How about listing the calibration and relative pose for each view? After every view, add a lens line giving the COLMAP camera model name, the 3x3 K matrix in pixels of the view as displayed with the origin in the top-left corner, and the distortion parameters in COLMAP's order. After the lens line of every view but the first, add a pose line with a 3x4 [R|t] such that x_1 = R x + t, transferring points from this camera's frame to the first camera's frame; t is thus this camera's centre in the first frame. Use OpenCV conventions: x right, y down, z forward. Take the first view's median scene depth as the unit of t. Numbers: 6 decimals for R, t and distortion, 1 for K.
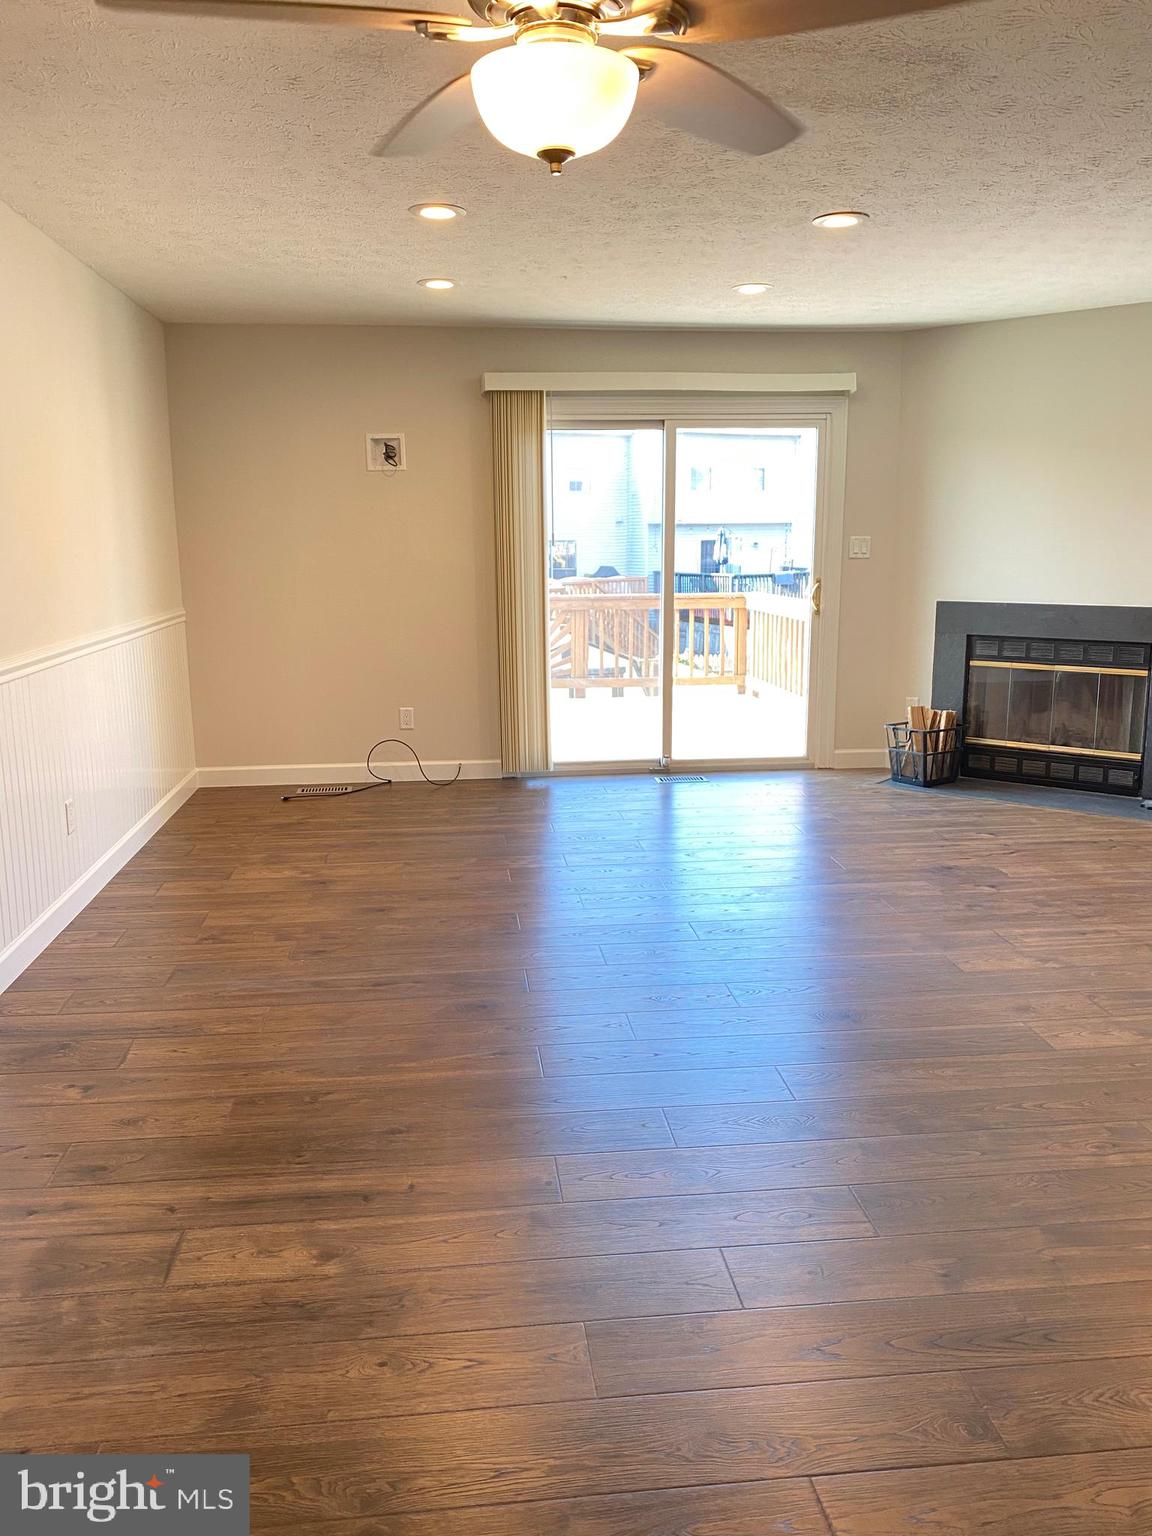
lens RADIAL K [[1154.9, 0, 577.7], [0, 1154.9, 754.2], [0, 0, 1]] dist [0.039585, -0.054070]
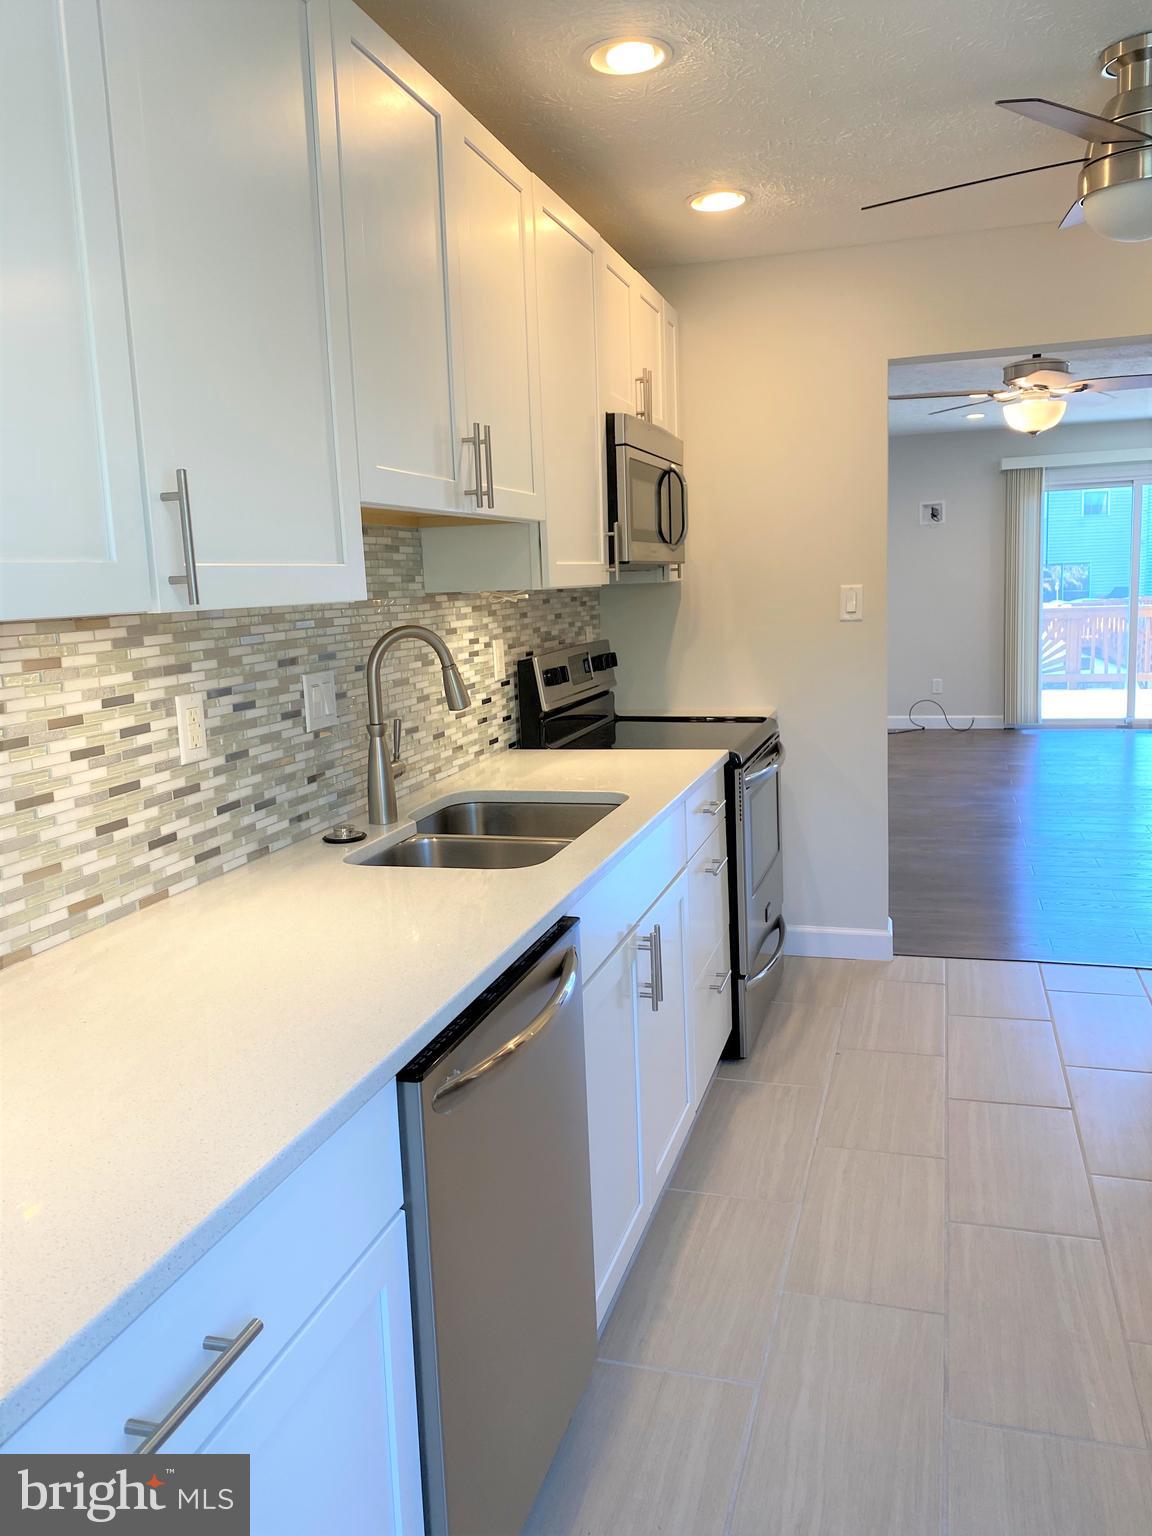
lens RADIAL K [[1154.9, 0, 576.3], [0, 1154.9, 764.0], [0, 0, 1]] dist [0.039585, -0.054070]
pose [[0.912875, 0.033870, -0.406832, 0.040514], [-0.041514, 0.999088, -0.009975, 0.103694], [0.406123, 0.025995, 0.913449, -0.567807]]
